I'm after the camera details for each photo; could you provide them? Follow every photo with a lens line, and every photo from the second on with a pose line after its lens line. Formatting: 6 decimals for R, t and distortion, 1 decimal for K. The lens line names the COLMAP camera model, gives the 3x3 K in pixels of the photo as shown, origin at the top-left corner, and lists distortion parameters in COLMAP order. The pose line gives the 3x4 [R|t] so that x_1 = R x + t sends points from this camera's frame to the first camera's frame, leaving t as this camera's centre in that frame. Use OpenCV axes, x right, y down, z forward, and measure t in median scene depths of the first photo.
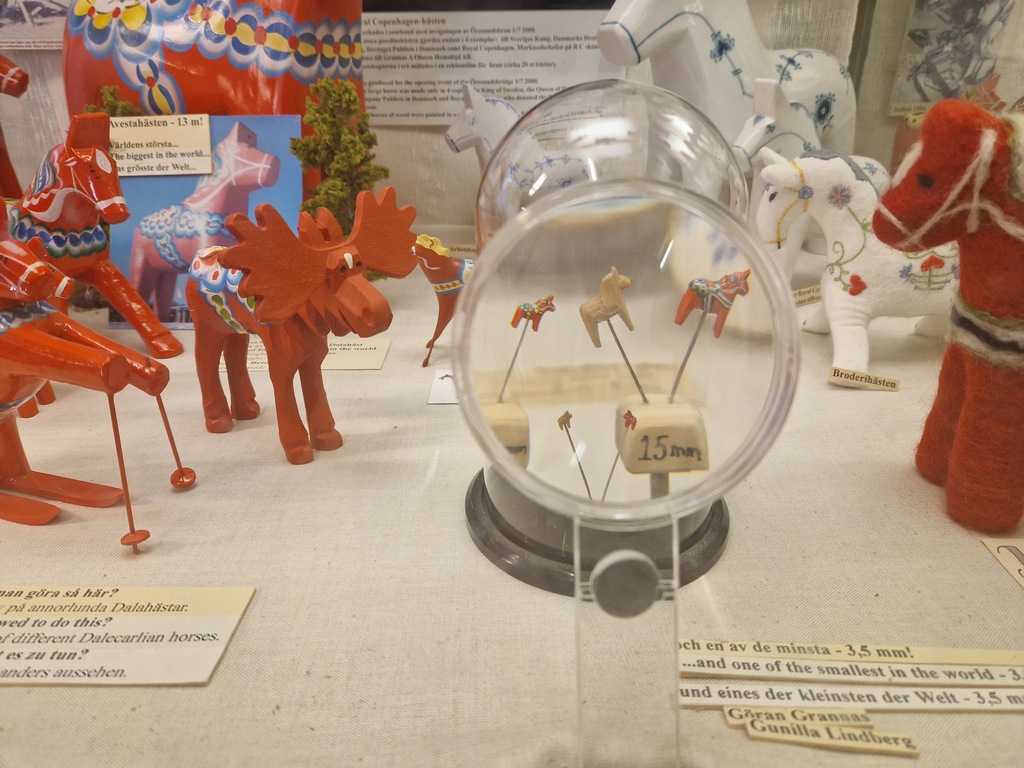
lens RADIAL K [[683.0, 0, 524.0], [0, 683.0, 365.4], [0, 0, 1]] dist [0.064043, -0.061796]
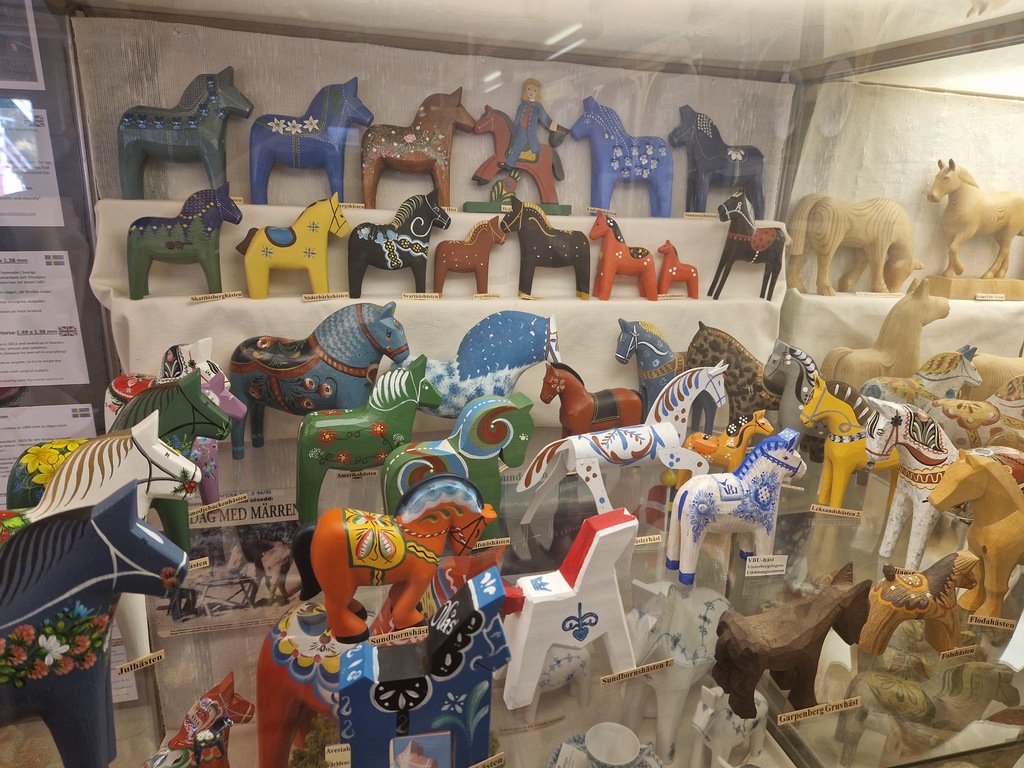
lens RADIAL K [[683.0, 0, 517.3], [0, 683.0, 376.3], [0, 0, 1]] dist [0.064043, -0.061796]
pose [[0.973559, -0.019588, 0.227592, -0.532198], [0.049470, 0.990752, -0.126348, -0.996908], [-0.223013, 0.134266, 0.965525, -0.755105]]
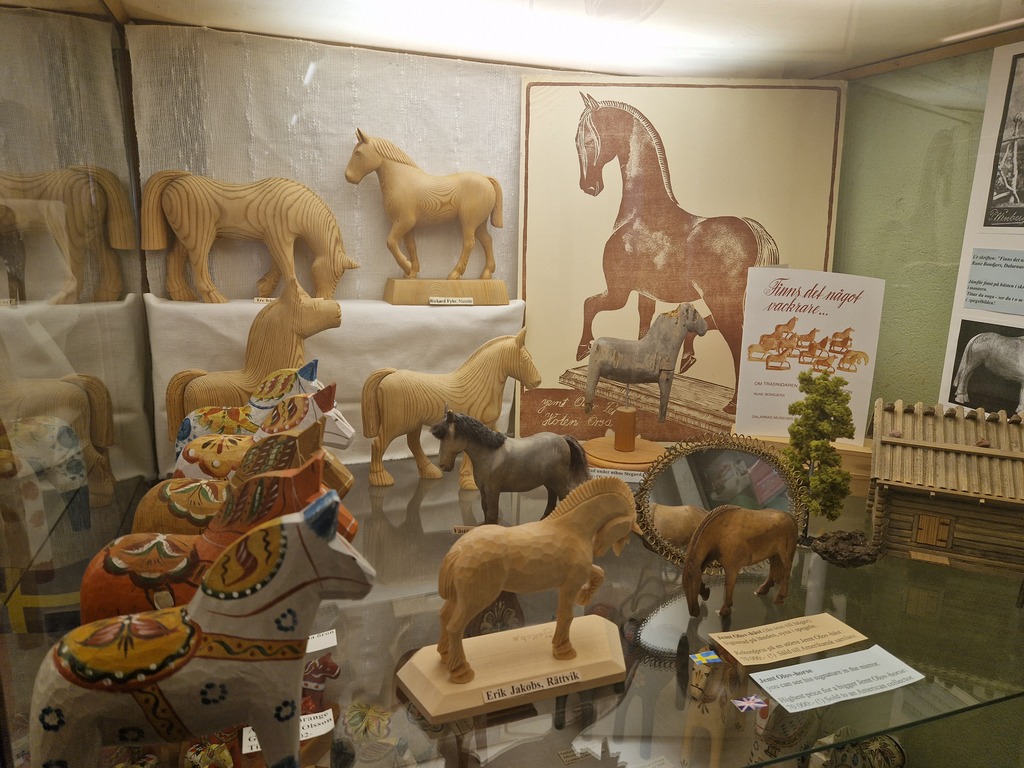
lens RADIAL K [[683.0, 0, 518.0], [0, 683.0, 375.2], [0, 0, 1]] dist [0.064043, -0.061796]
pose [[0.946440, -0.046255, 0.319550, 1.007230], [0.106785, 0.978834, -0.174587, -0.937186], [-0.304711, 0.199360, 0.931347, -0.656472]]
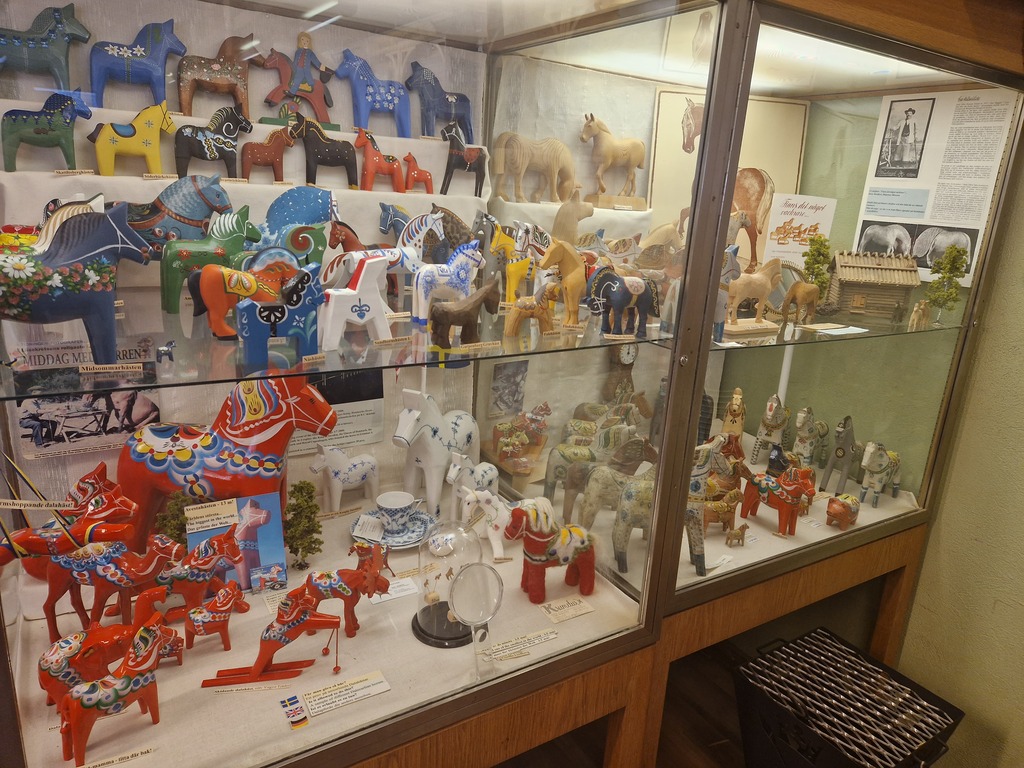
lens RADIAL K [[683.0, 0, 515.5], [0, 683.0, 379.2], [0, 0, 1]] dist [0.064043, -0.061796]
pose [[0.854880, -0.087850, 0.511335, -0.810251], [0.146893, 0.986217, -0.076146, -0.447536], [-0.497597, 0.140208, 0.856002, -1.489691]]
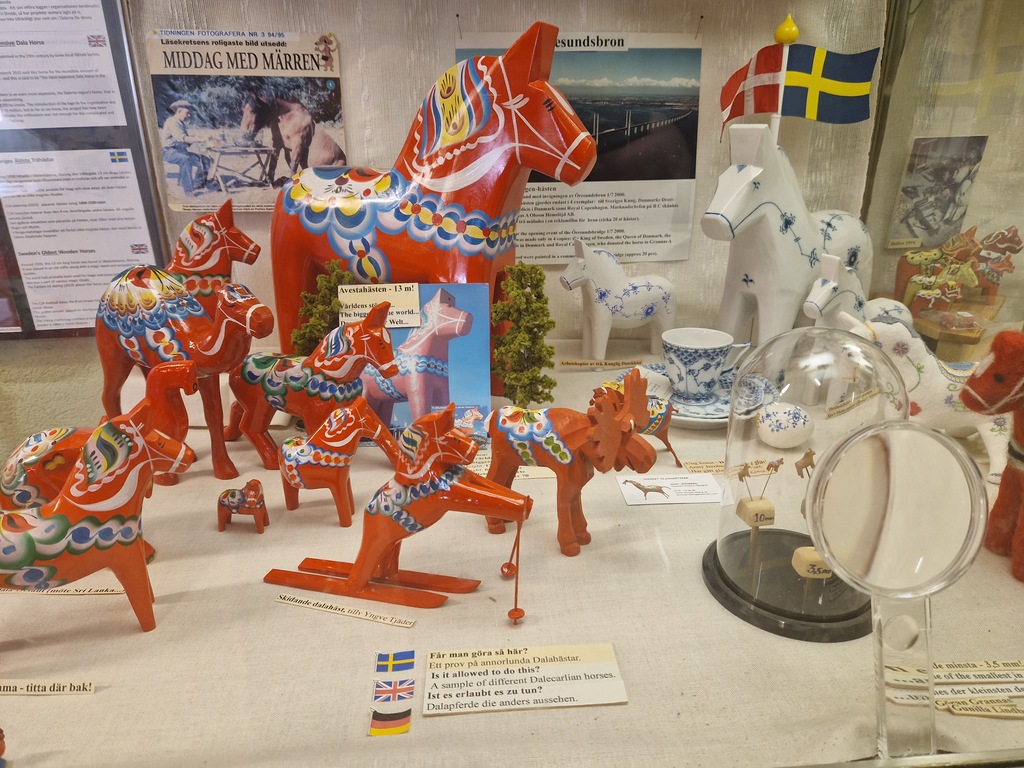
lens RADIAL K [[683.0, 0, 518.1], [0, 683.0, 365.7], [0, 0, 1]] dist [0.064043, -0.061796]
pose [[0.997548, -0.022196, 0.066372, -0.360332], [0.026888, 0.997138, -0.070660, -0.107475], [-0.064613, 0.072271, 0.995290, -0.312728]]
